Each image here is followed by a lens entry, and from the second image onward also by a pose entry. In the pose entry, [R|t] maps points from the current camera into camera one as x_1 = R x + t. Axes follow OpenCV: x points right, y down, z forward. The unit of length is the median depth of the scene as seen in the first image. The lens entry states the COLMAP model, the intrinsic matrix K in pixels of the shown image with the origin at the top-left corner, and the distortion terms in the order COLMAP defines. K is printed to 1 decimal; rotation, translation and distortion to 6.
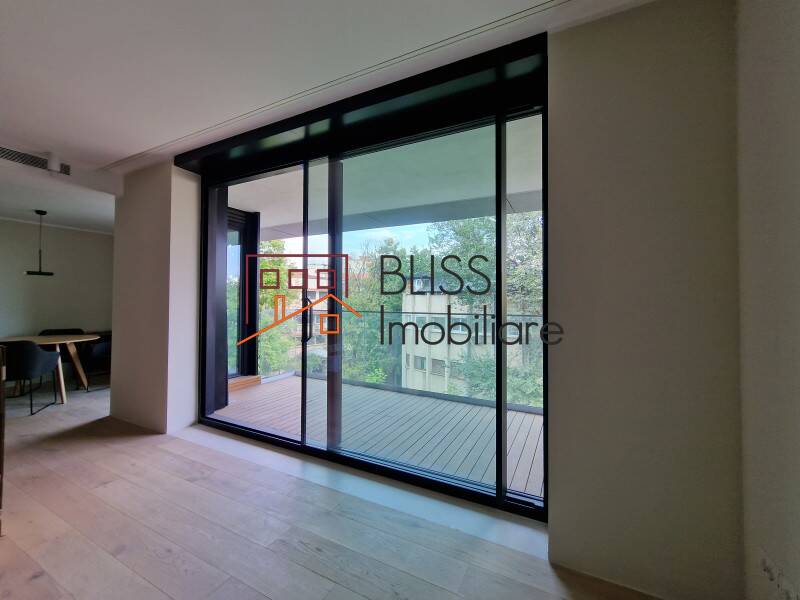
lens RADIAL K [[330.4, 0, 403.1], [0, 330.4, 292.0], [0, 0, 1]] dist [0.000920, -0.000213]
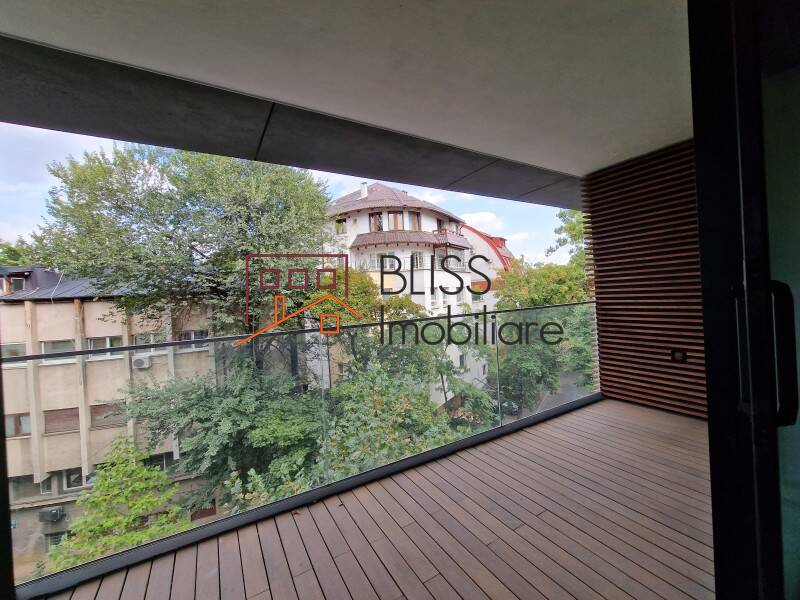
lens RADIAL K [[330.4, 0, 404.1], [0, 330.4, 296.3], [0, 0, 1]] dist [0.000920, -0.000213]
pose [[0.512021, -0.039315, 0.858073, -0.085934], [0.033517, 0.999106, 0.025777, 0.000465], [-0.858319, 0.015562, 0.512881, 0.131101]]
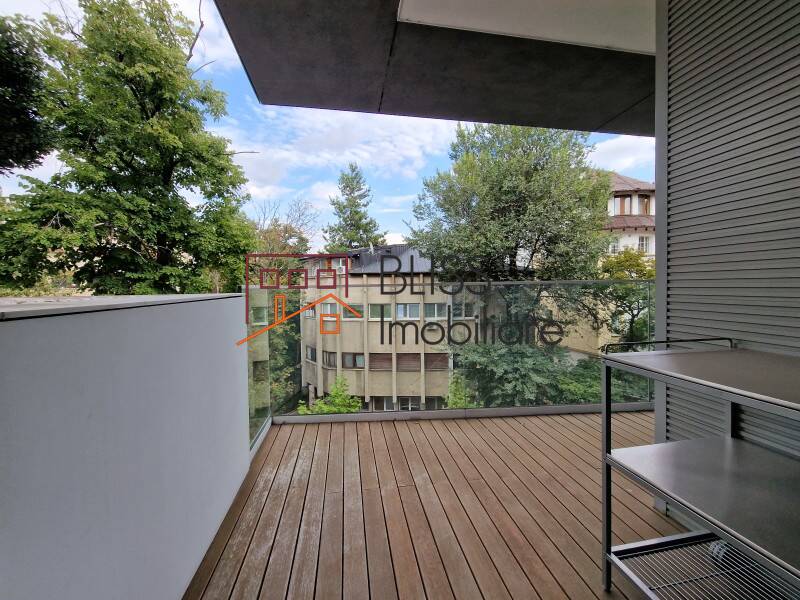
lens RADIAL K [[330.4, 0, 406.9], [0, 330.4, 295.3], [0, 0, 1]] dist [0.000920, -0.000213]
pose [[0.782388, -0.038561, 0.621597, -0.361144], [0.003620, 0.998346, 0.057376, 0.006299], [-0.622781, -0.042640, 0.781233, 0.291823]]
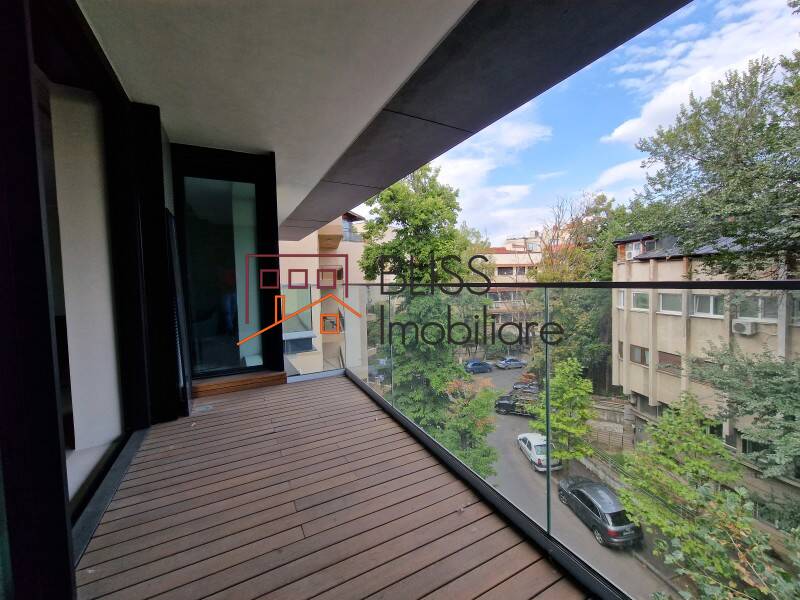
lens RADIAL K [[330.4, 0, 407.2], [0, 330.4, 293.7], [0, 0, 1]] dist [0.000920, -0.000213]
pose [[0.826273, -0.005628, -0.563241, 0.041060], [0.048195, 0.996989, 0.060741, 0.007019], [0.561204, -0.077334, 0.824057, 0.108187]]
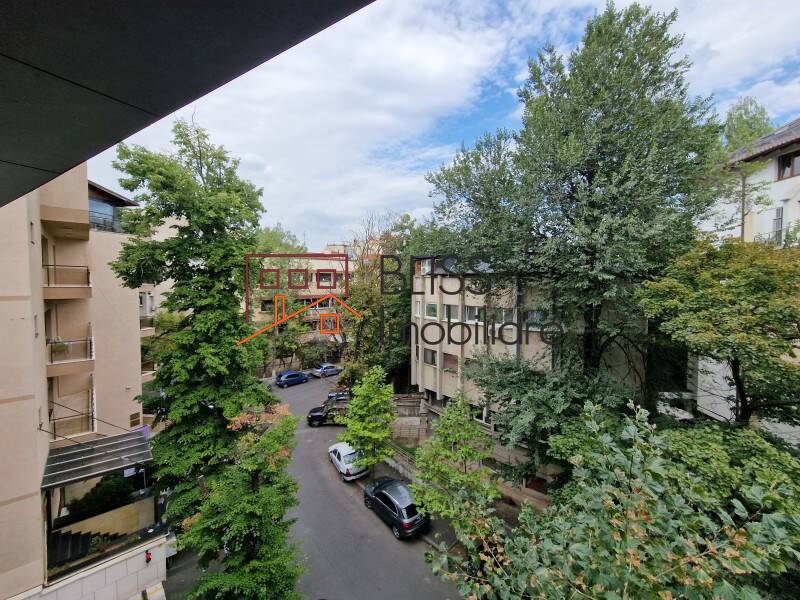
lens RADIAL K [[330.4, 0, 408.4], [0, 330.4, 294.4], [0, 0, 1]] dist [0.000920, -0.000213]
pose [[0.997472, -0.003149, -0.070987, 0.058131], [0.007894, 0.997745, 0.066659, -0.006324], [0.070617, -0.067051, 0.995247, 0.152542]]
